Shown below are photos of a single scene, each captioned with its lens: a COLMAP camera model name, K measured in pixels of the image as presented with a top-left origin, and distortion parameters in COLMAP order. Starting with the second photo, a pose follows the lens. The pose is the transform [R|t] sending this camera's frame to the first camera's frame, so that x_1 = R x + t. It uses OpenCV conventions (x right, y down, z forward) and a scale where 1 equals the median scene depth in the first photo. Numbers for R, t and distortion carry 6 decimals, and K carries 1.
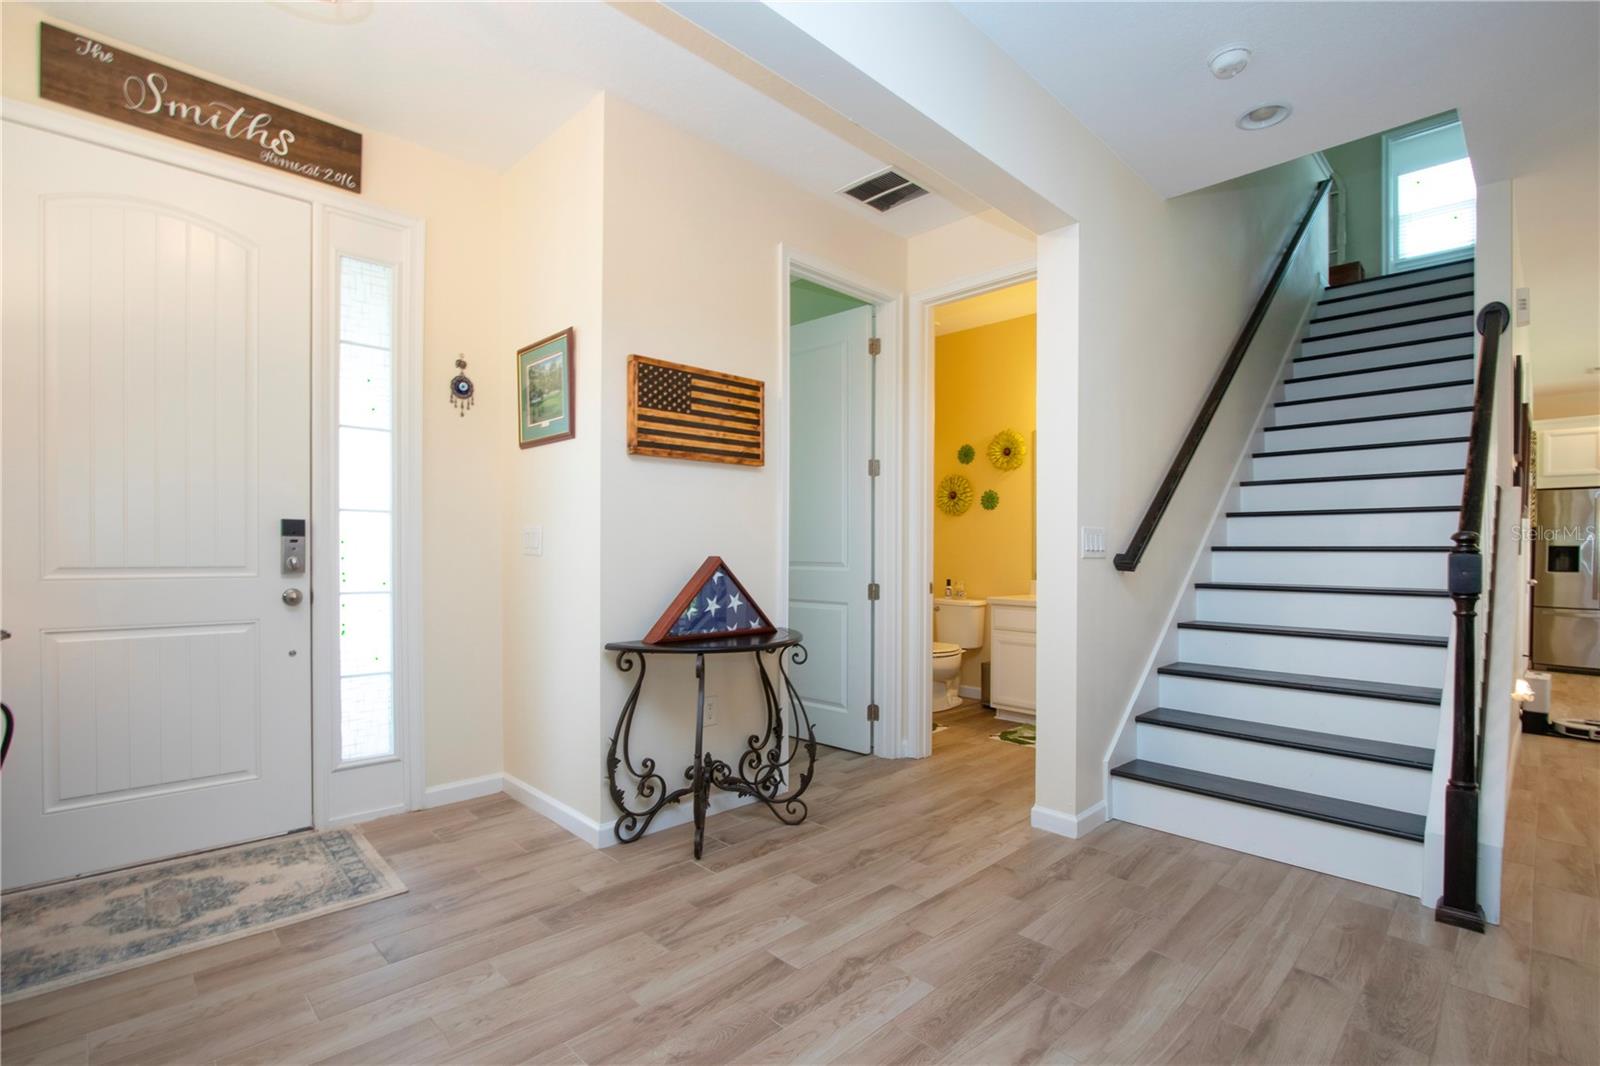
lens RADIAL K [[750.4, 0, 800.7], [0, 750.4, 538.0], [0, 0, 1]] dist [-0.013528, 0.002149]
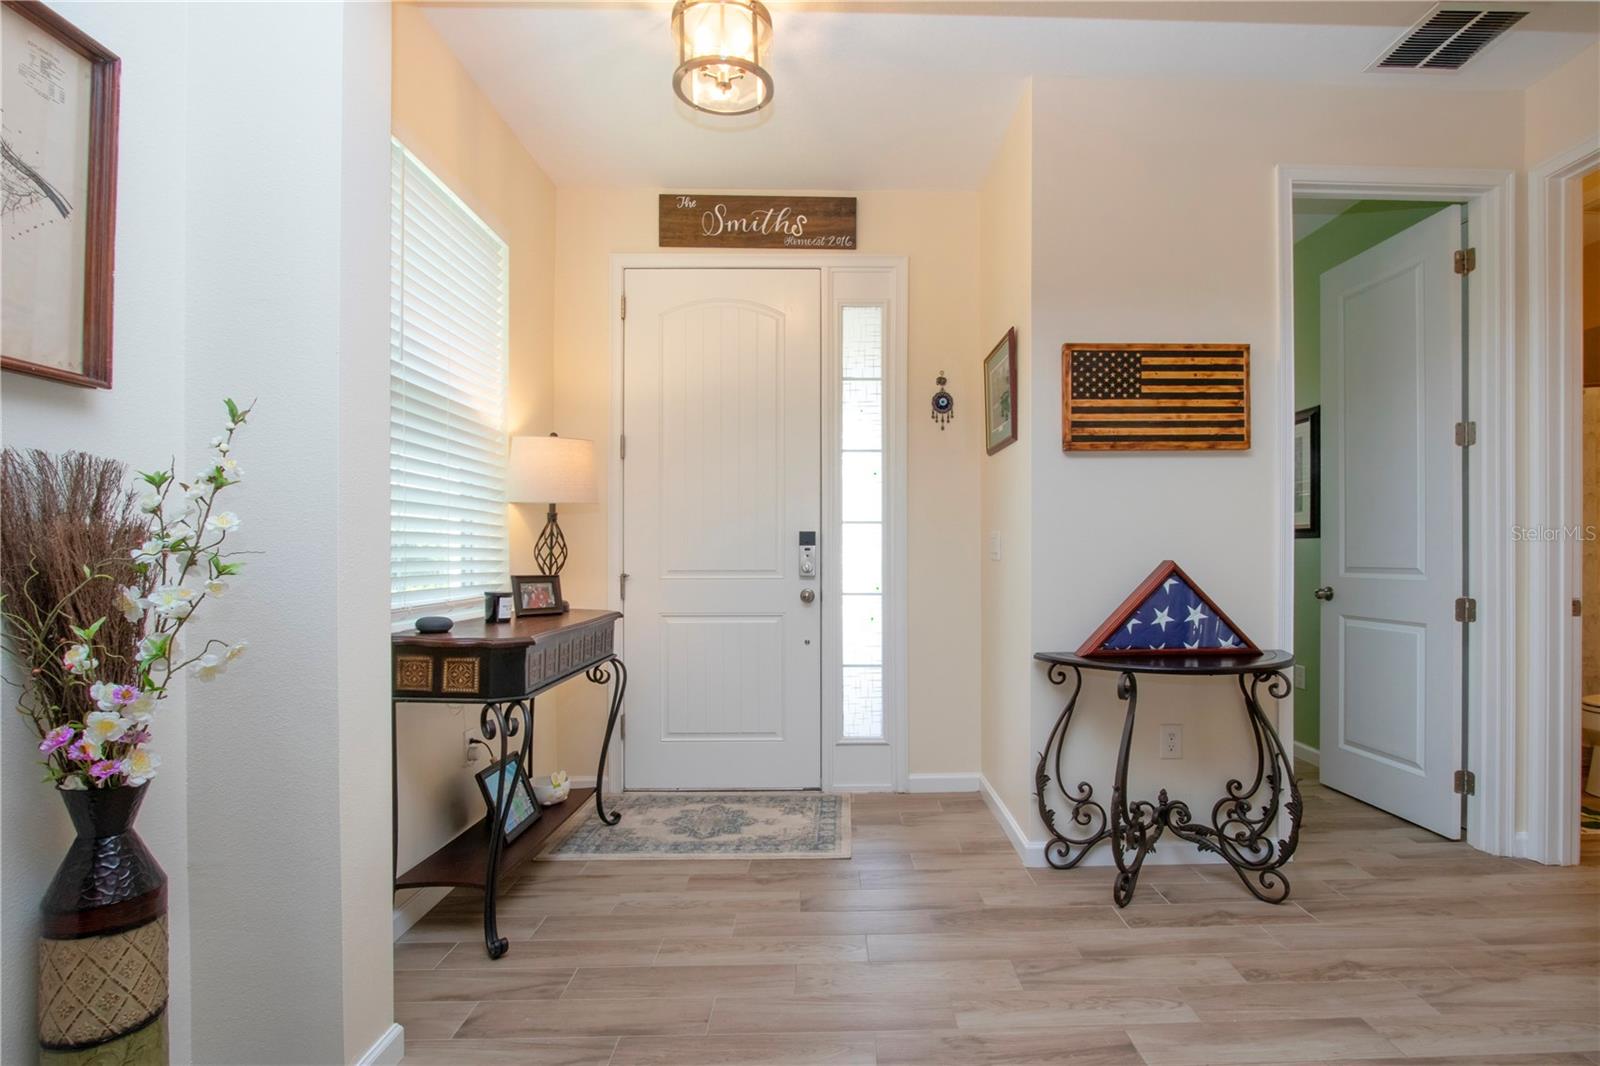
lens RADIAL K [[785.5, 0, 851.7], [0, 785.5, 536.6], [0, 0, 1]] dist [-0.014005, 0.001214]
pose [[0.734482, -0.024782, -0.678176, 0.231949], [0.020038, 0.999689, -0.014829, 0.003209], [0.678333, -0.002698, 0.734750, 0.103297]]
